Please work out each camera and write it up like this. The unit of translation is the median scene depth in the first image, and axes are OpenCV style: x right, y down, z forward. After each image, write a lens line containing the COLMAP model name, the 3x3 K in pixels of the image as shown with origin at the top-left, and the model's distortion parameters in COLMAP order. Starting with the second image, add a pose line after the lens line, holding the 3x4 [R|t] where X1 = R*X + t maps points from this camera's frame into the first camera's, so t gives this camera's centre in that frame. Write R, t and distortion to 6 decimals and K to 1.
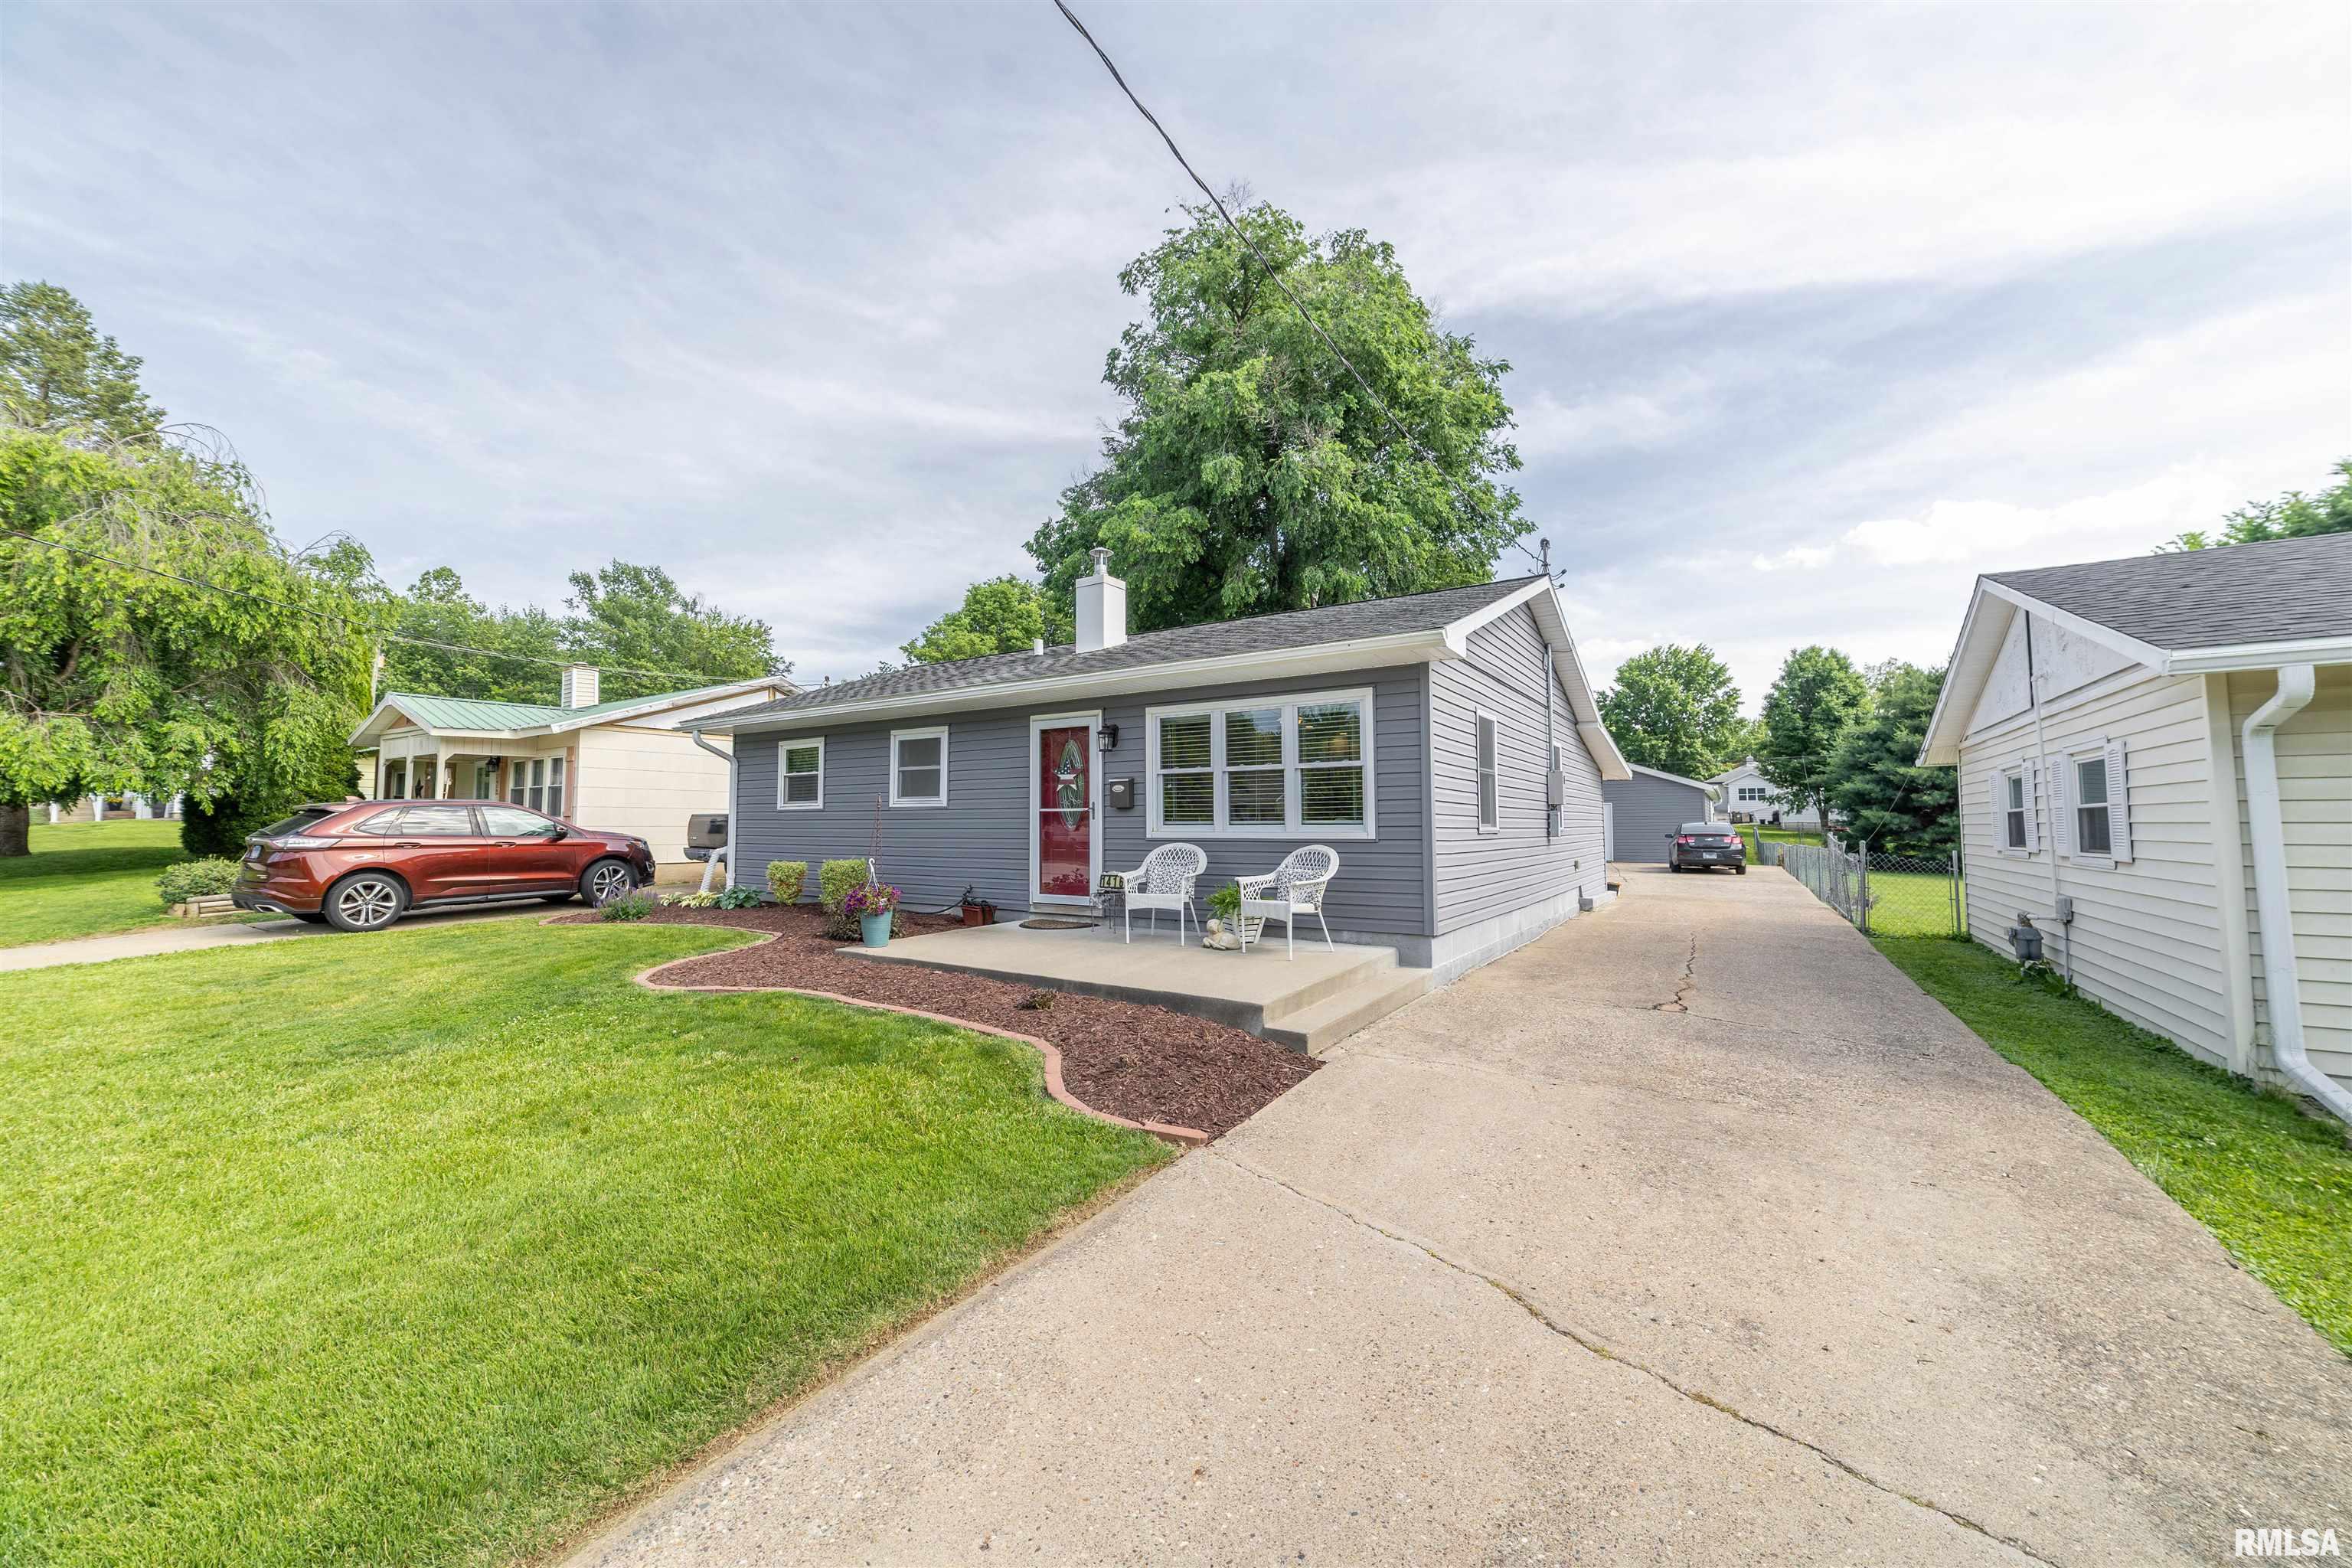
lens RADIAL K [[879.0, 0, 1170.9], [0, 879.0, 766.9], [0, 0, 1]] dist [-0.001052, 0.000327]
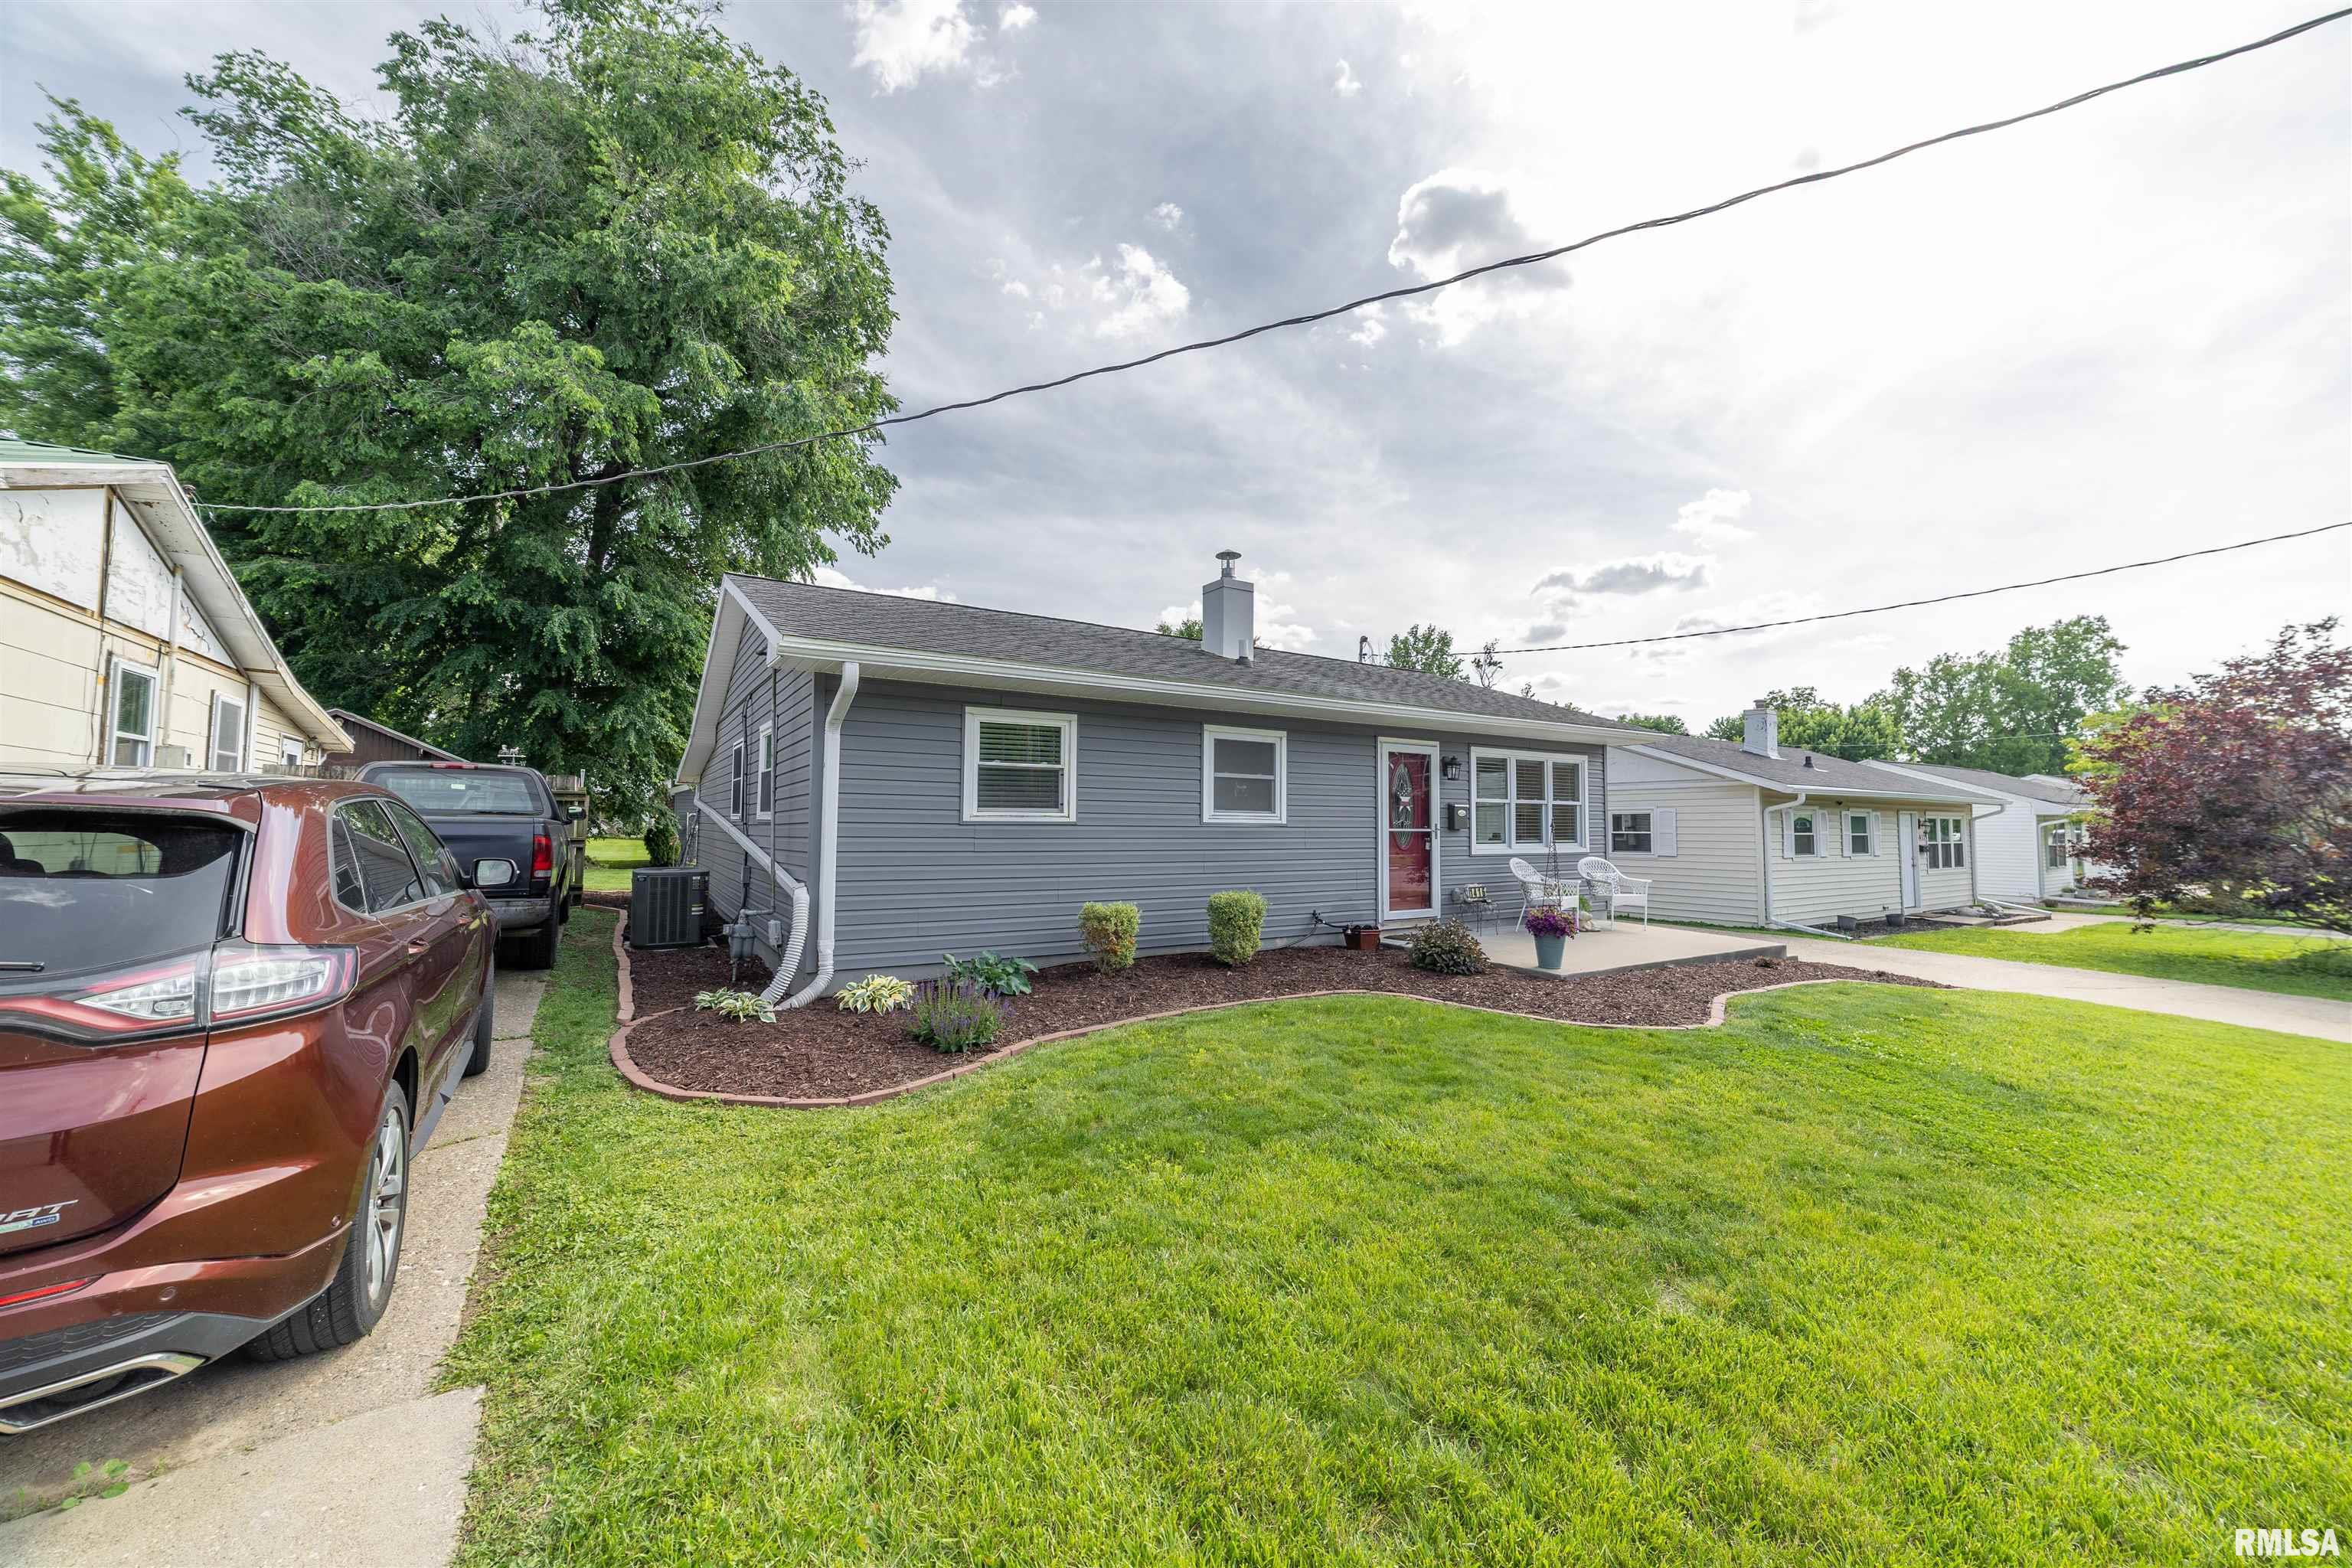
lens RADIAL K [[895.1, 0, 1172.7], [0, 895.1, 770.2], [0, 0, 1]] dist [-0.000967, 0.006078]
pose [[0.411931, 0.054631, 0.909576, -1.047291], [-0.069978, 0.997150, -0.028199, 0.023665], [-0.908524, -0.052035, 0.414580, 0.693562]]
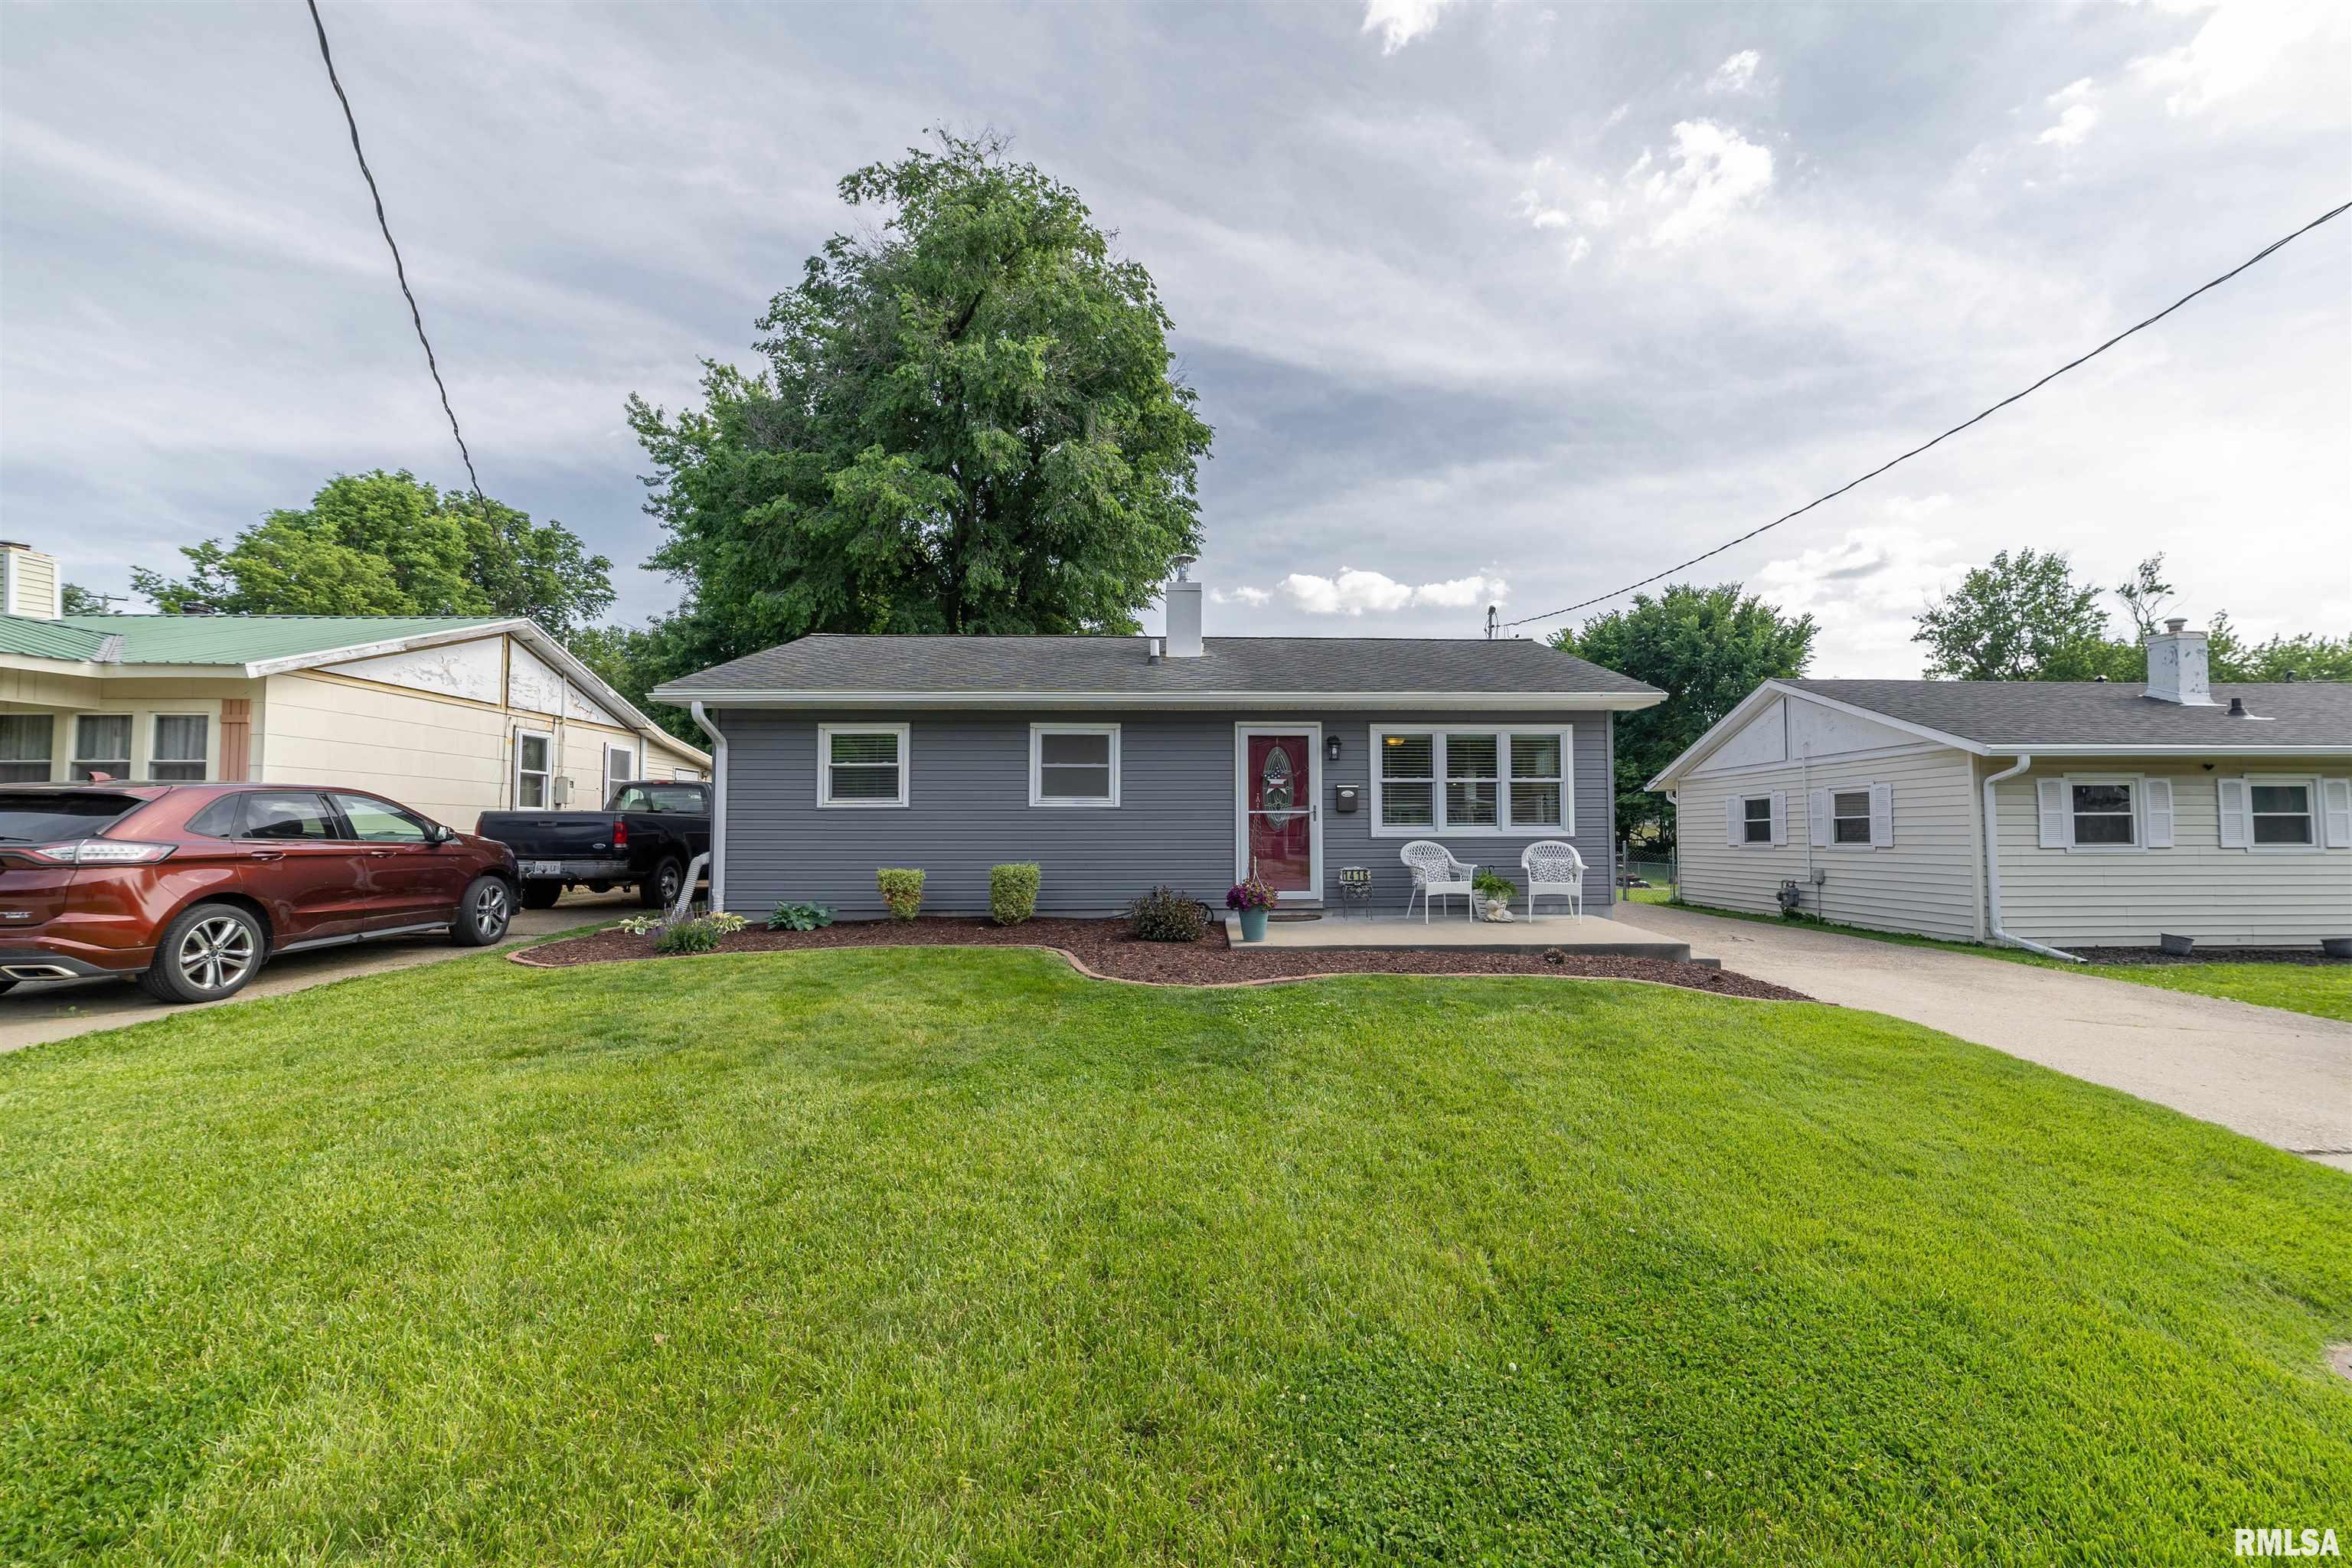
lens RADIAL K [[981.1, 0, 1190.1], [0, 981.1, 785.6], [0, 0, 1]] dist [-0.003260, -0.000086]
pose [[0.822021, 0.027543, 0.568791, -0.757333], [-0.037324, 0.999288, 0.005551, 0.011671], [-0.568233, -0.025793, 0.822463, 0.067902]]
